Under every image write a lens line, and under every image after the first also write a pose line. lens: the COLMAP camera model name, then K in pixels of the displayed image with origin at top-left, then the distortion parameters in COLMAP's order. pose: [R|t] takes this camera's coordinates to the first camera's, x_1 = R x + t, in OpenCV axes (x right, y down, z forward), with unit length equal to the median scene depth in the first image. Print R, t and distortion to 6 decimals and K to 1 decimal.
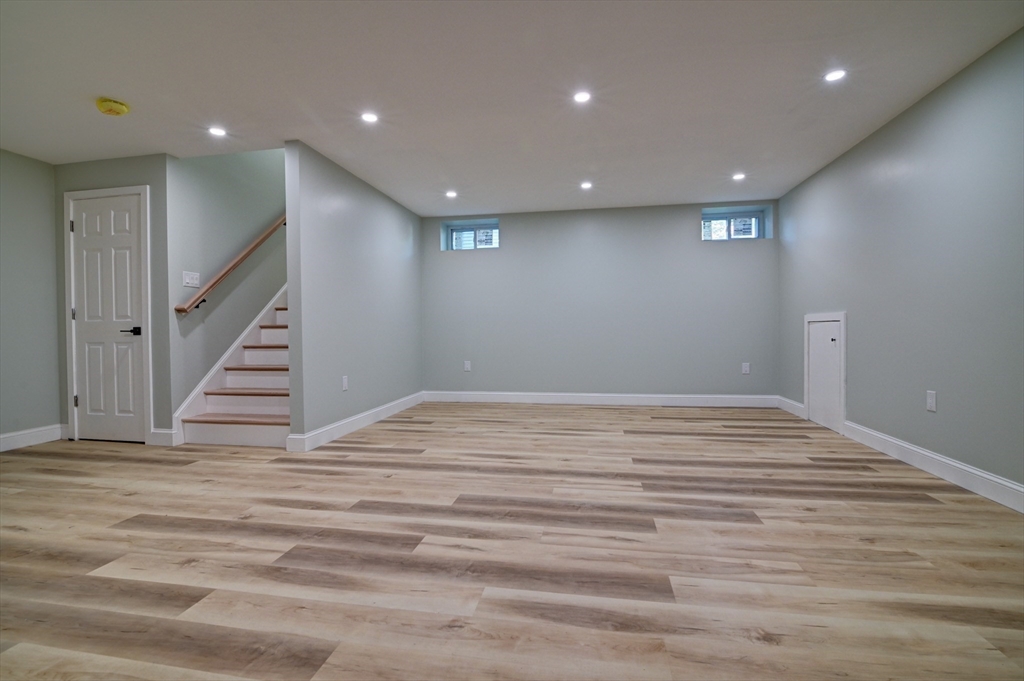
lens RADIAL K [[467.7, 0, 515.3], [0, 467.7, 338.3], [0, 0, 1]] dist [-0.019161, 0.000604]
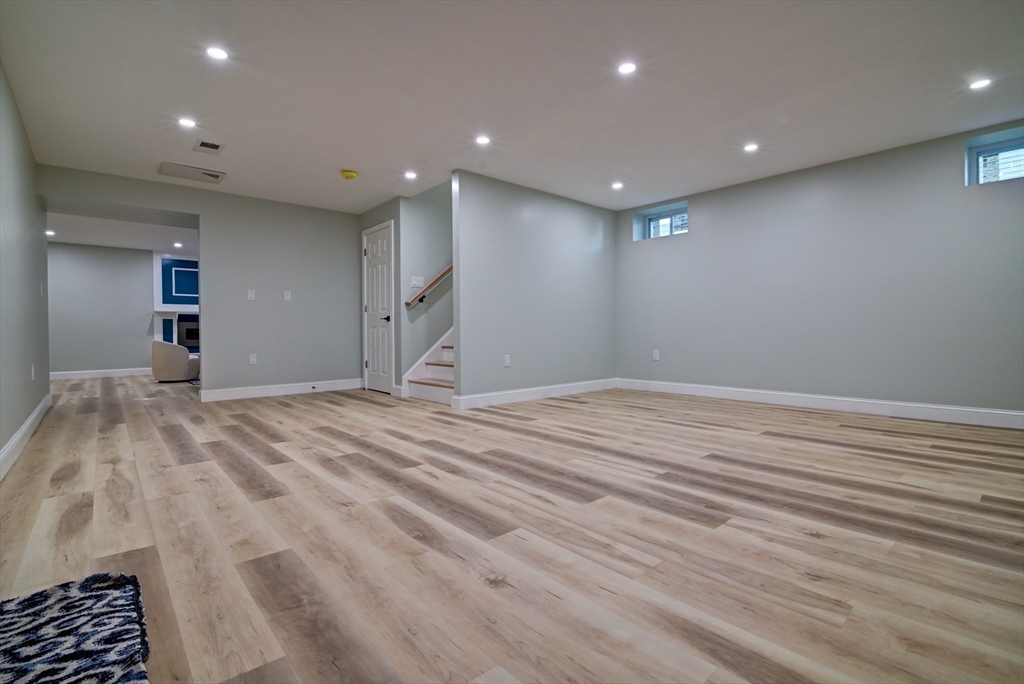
lens RADIAL K [[467.7, 0, 520.0], [0, 467.7, 339.3], [0, 0, 1]] dist [-0.019161, 0.000604]
pose [[0.786937, 0.014055, -0.616874, 0.592696], [-0.012563, 0.999898, 0.006755, 0.047160], [0.616906, 0.002434, 0.787033, 0.102076]]
